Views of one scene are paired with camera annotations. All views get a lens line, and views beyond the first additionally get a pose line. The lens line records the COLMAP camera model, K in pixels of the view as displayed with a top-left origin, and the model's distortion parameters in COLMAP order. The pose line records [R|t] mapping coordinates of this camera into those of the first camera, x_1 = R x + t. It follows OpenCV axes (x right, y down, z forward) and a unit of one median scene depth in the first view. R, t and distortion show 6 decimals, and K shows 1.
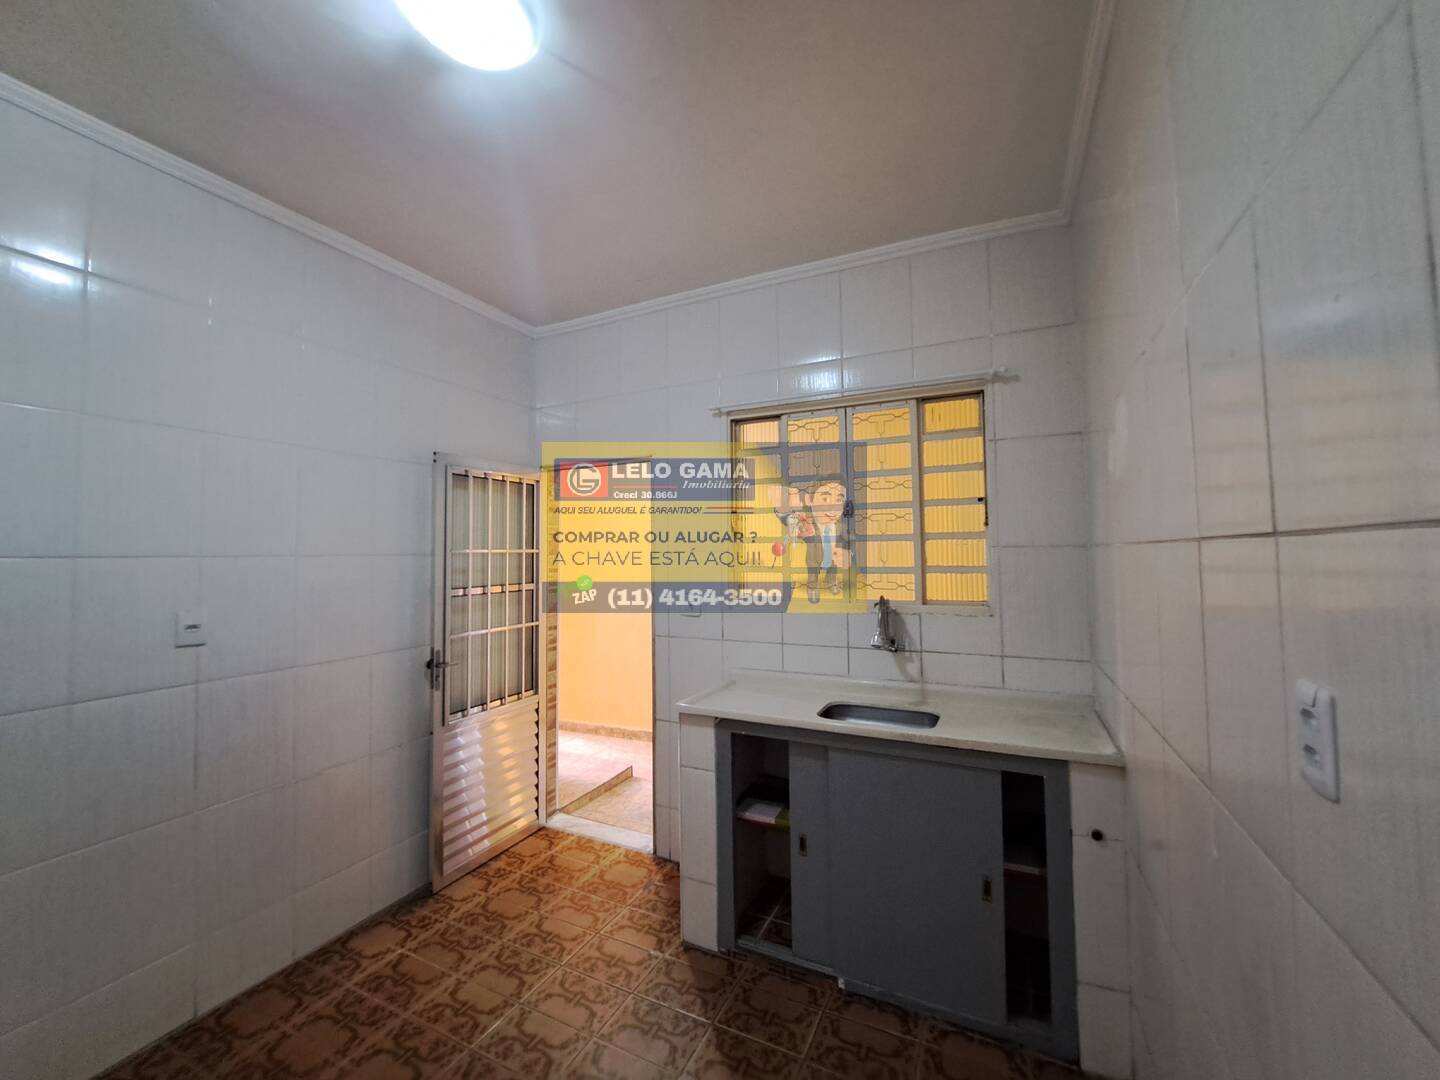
lens RADIAL K [[576.2, 0, 719.8], [0, 576.2, 538.4], [0, 0, 1]] dist [-0.006843, -0.000109]
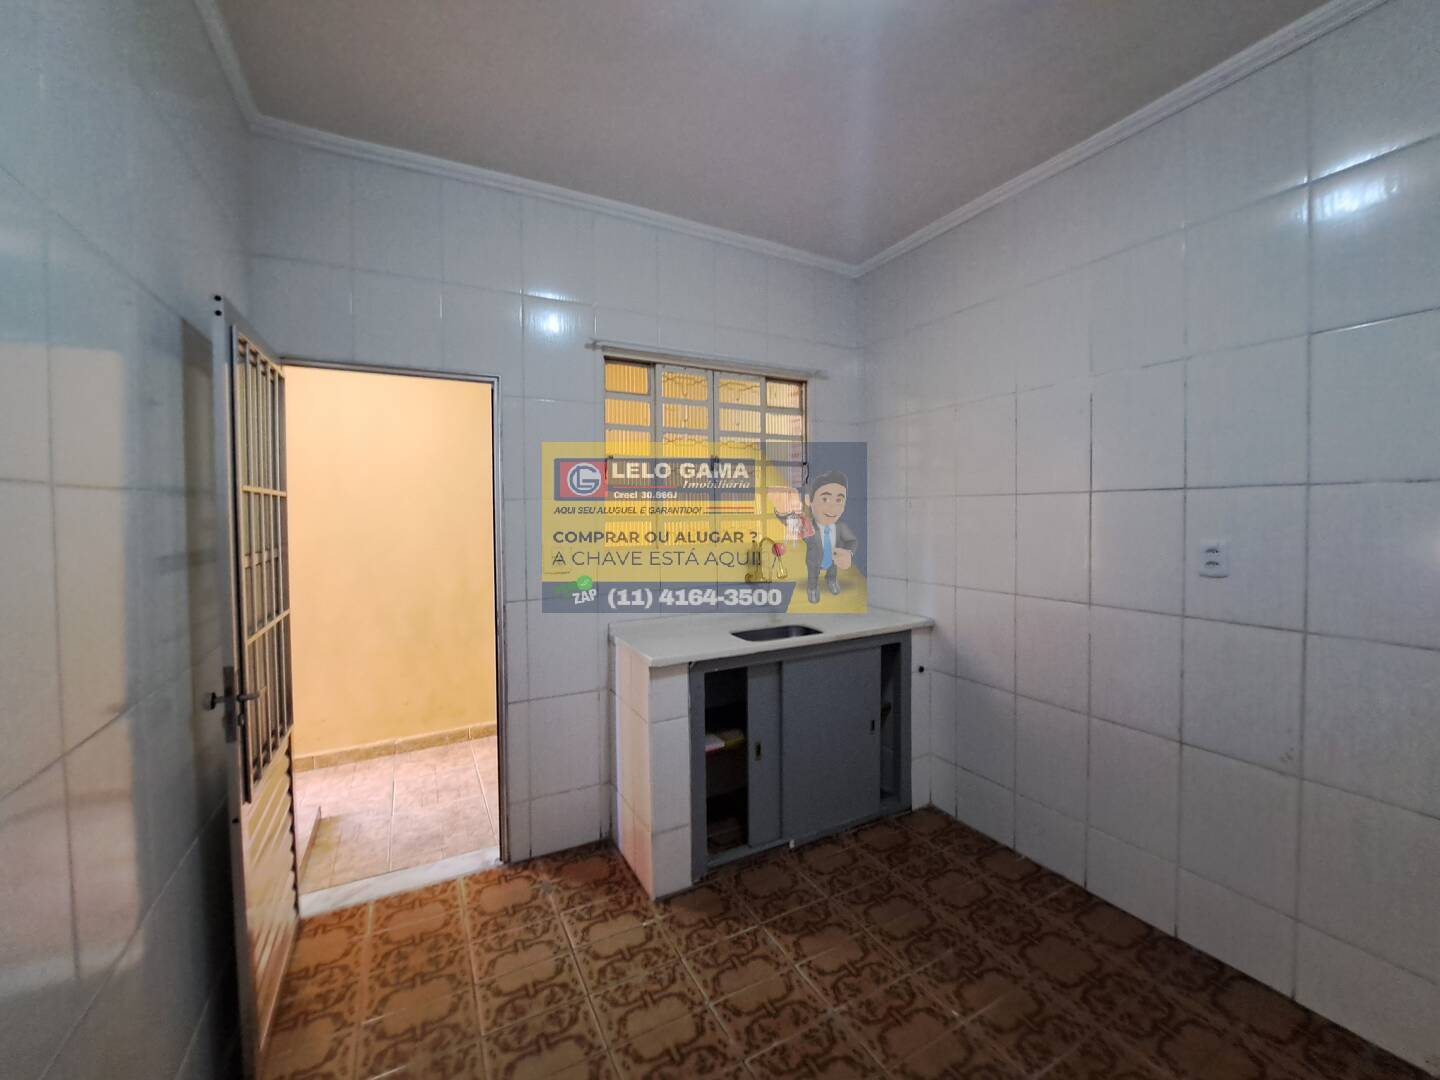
lens RADIAL K [[576.2, 0, 720.4], [0, 576.2, 533.1], [0, 0, 1]] dist [-0.006843, -0.000109]
pose [[0.585192, -0.028279, 0.810402, -0.781657], [-0.021442, 0.998503, 0.050326, 0.032944], [-0.810611, -0.046827, 0.583709, 0.378964]]
